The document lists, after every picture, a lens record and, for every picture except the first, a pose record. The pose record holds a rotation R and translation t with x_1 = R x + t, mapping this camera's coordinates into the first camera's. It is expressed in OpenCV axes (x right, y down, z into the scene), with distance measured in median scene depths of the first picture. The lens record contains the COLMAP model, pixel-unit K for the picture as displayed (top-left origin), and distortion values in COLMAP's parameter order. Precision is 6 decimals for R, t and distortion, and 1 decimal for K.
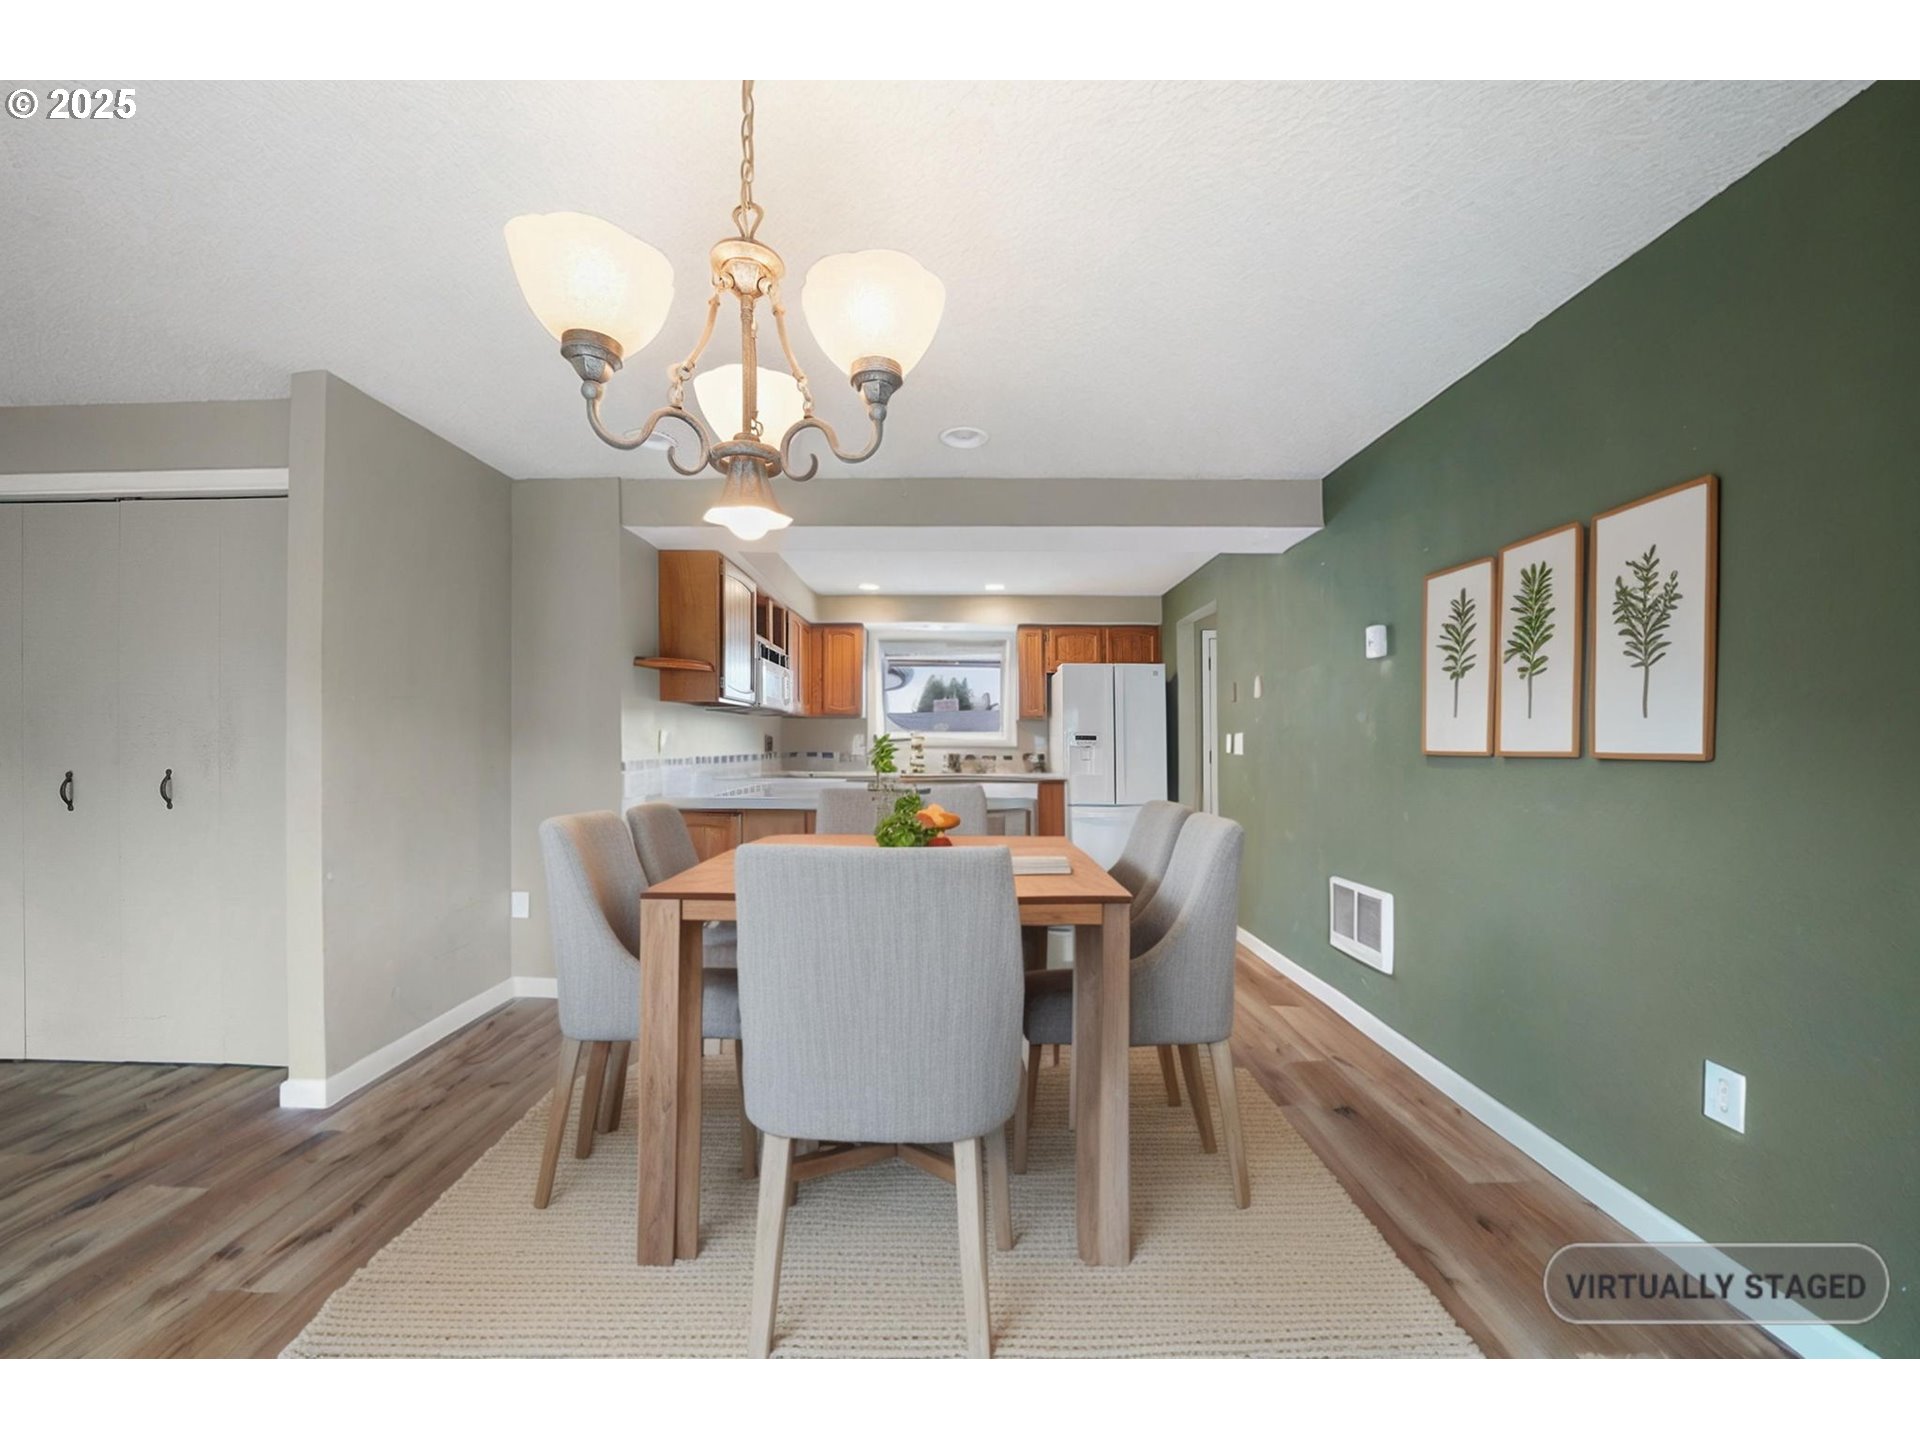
lens RADIAL K [[682.8, 0, 939.0], [0, 682.8, 742.0], [0, 0, 1]] dist [-0.014464, 0.000120]
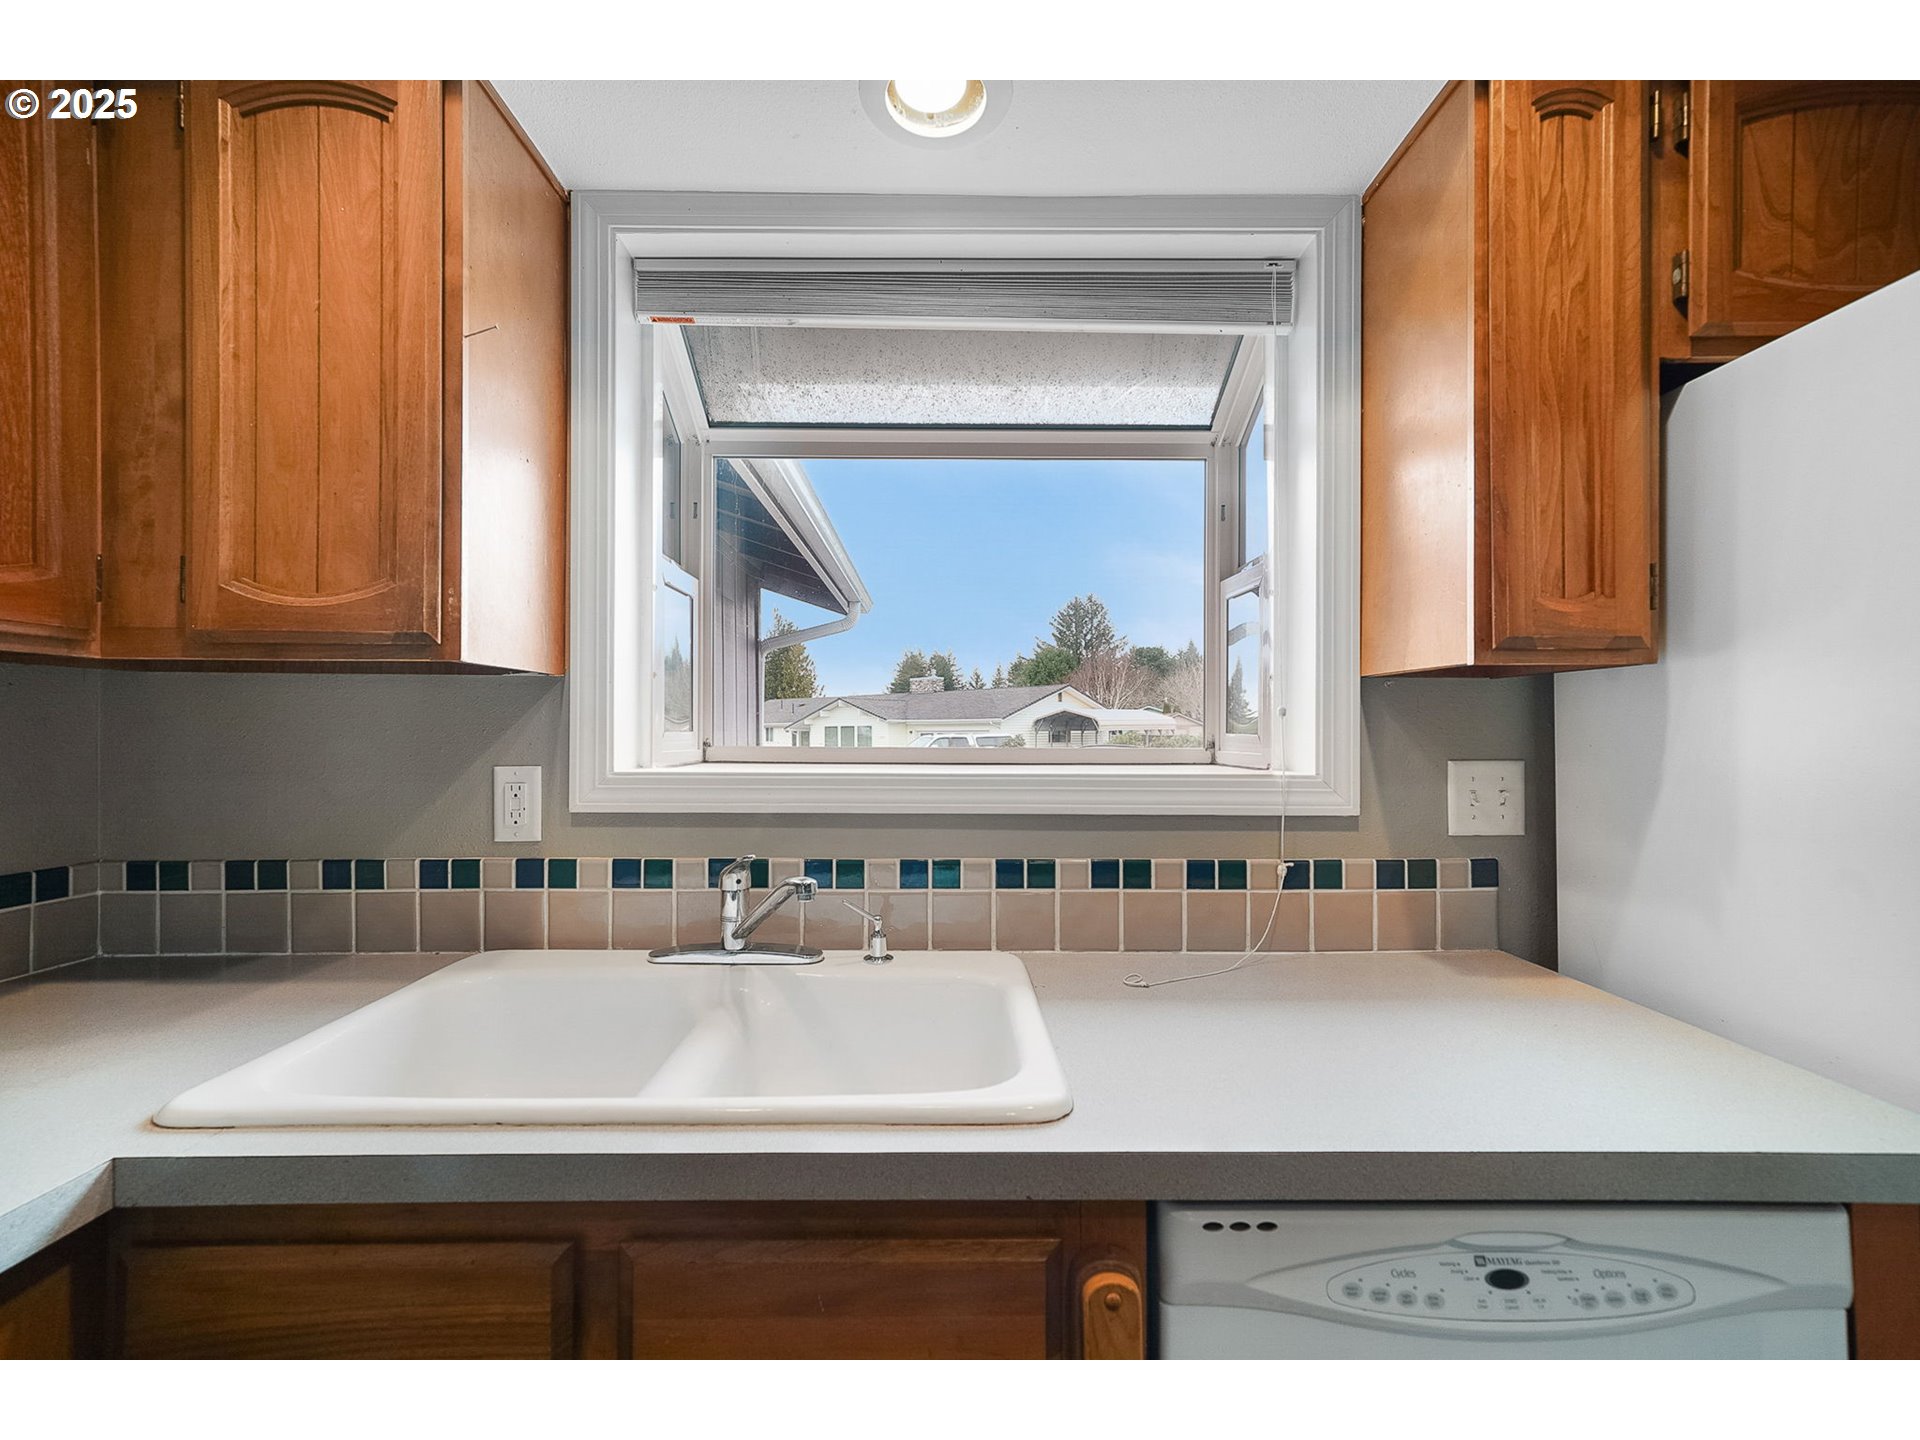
lens RADIAL K [[826.0, 0, 920.6], [0, 826.0, 719.4], [0, 0, 1]] dist [0.010403, 0.000155]
pose [[0.999954, -0.008483, 0.004525, -0.012631], [0.008551, 0.999846, -0.015295, -0.020418], [-0.004394, 0.015333, 0.999873, 0.908199]]
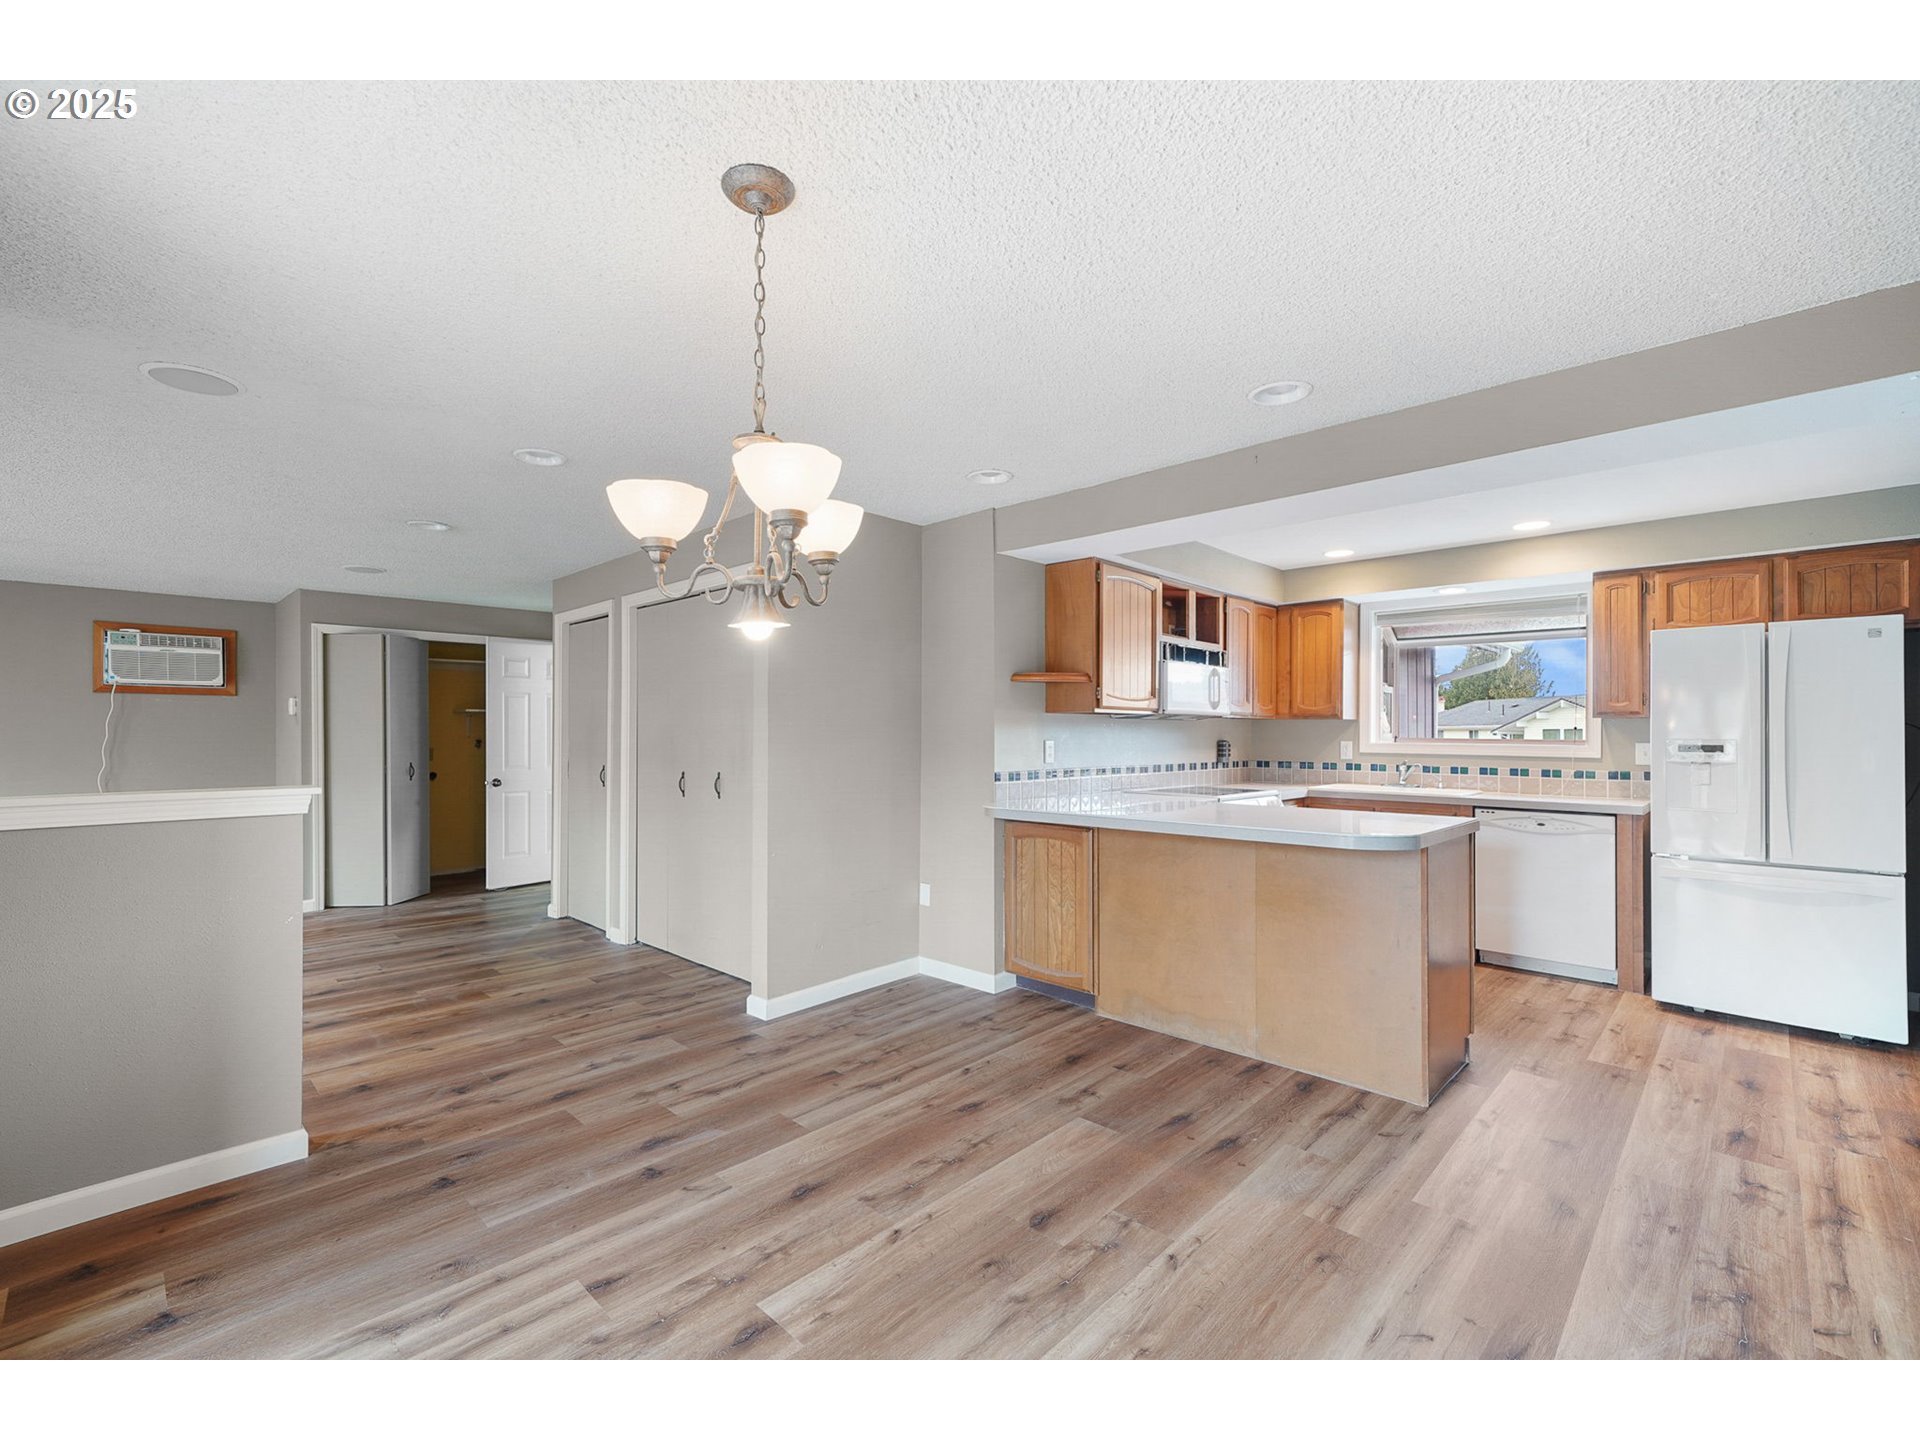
lens RADIAL K [[826.7, 0, 954.9], [0, 826.7, 724.2], [0, 0, 1]] dist [0.003518, 0.000731]
pose [[0.734068, -0.011223, -0.678983, 0.228592], [0.001171, 0.999883, -0.015261, -0.017062], [0.679074, 0.010408, 0.733996, 0.001736]]
